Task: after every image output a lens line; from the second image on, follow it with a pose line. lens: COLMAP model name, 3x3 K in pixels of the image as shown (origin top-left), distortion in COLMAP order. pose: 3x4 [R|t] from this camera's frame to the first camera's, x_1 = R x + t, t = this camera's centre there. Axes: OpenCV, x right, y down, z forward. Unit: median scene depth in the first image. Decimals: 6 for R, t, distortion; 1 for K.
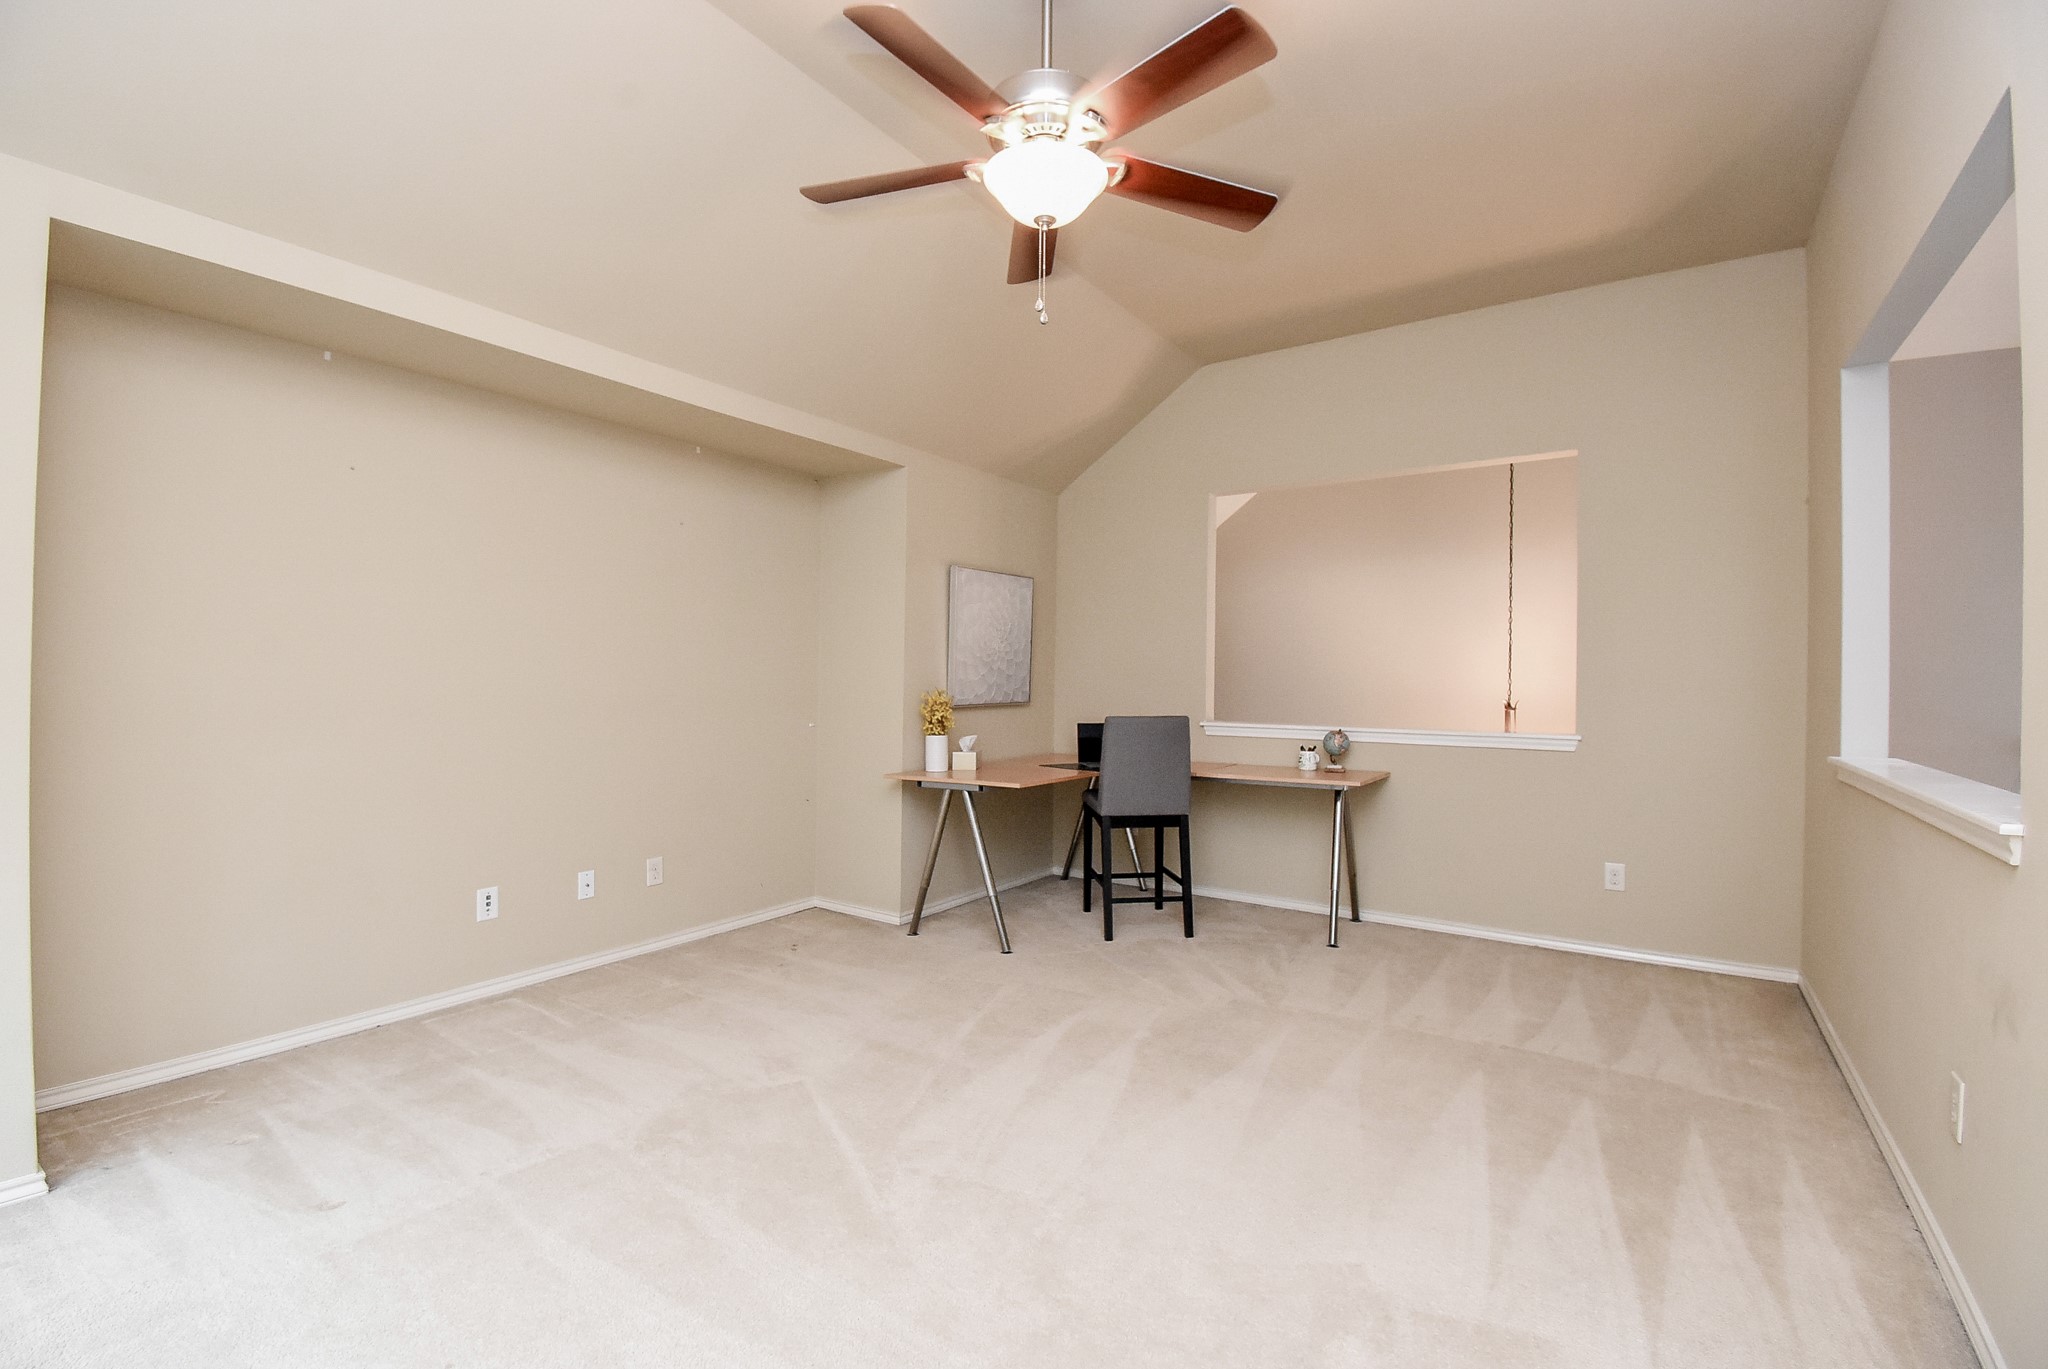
lens RADIAL K [[910.6, 0, 1042.3], [0, 910.6, 676.7], [0, 0, 1]] dist [0.000329, -0.022306]
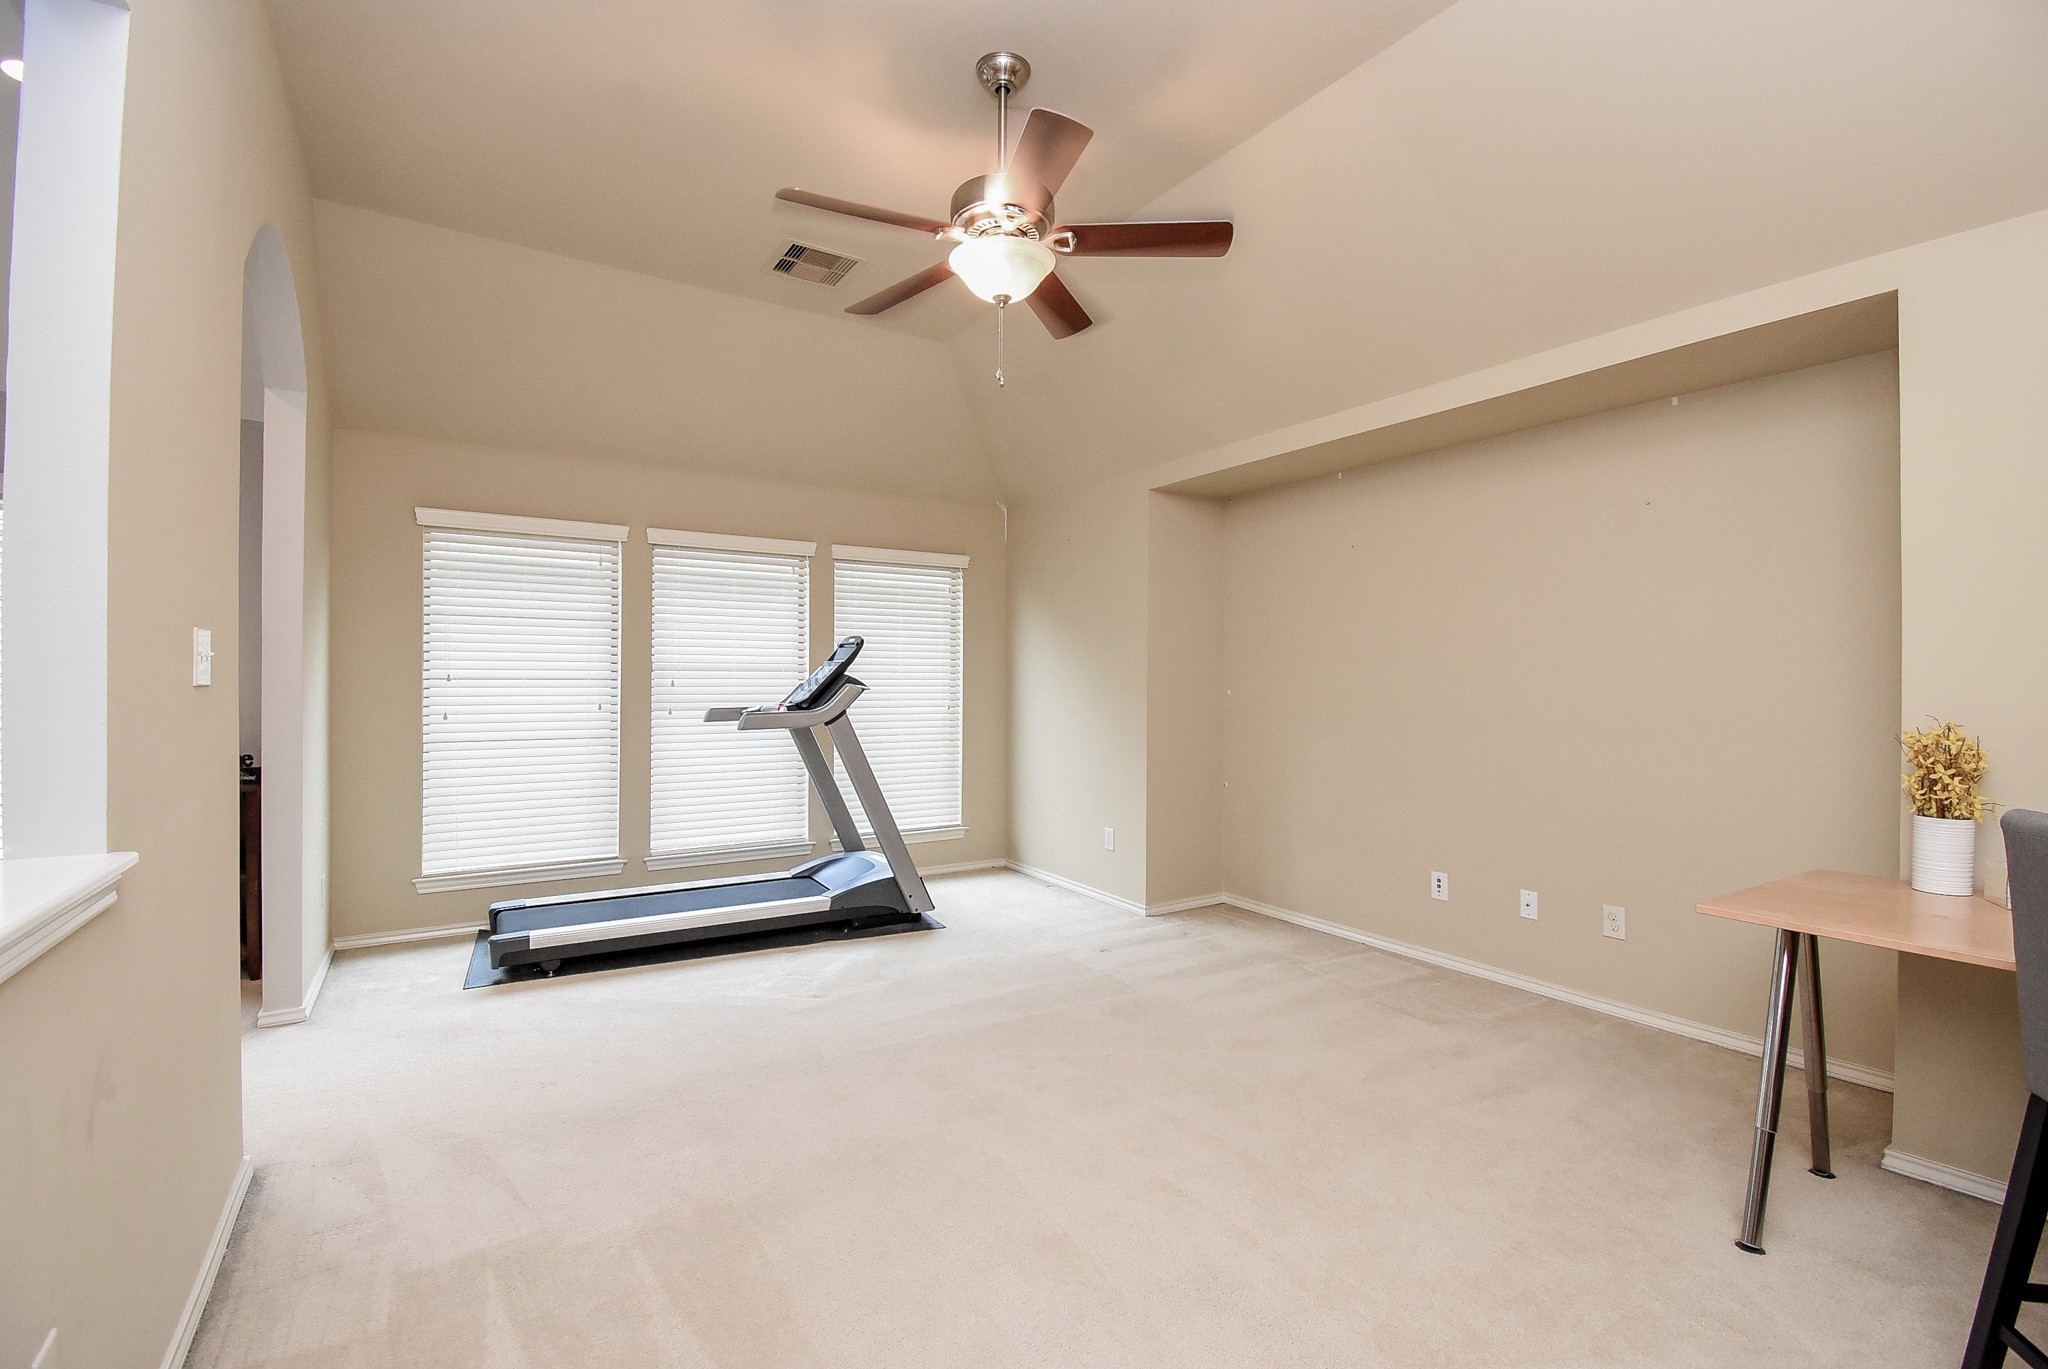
lens RADIAL K [[910.6, 0, 1042.3], [0, 910.6, 676.7], [0, 0, 1]] dist [0.000329, -0.022306]
pose [[-0.383701, -0.012951, -0.923367, 0.827572], [-0.015866, 0.999847, -0.007430, -0.005948], [0.923321, 0.011800, -0.383848, 1.177887]]
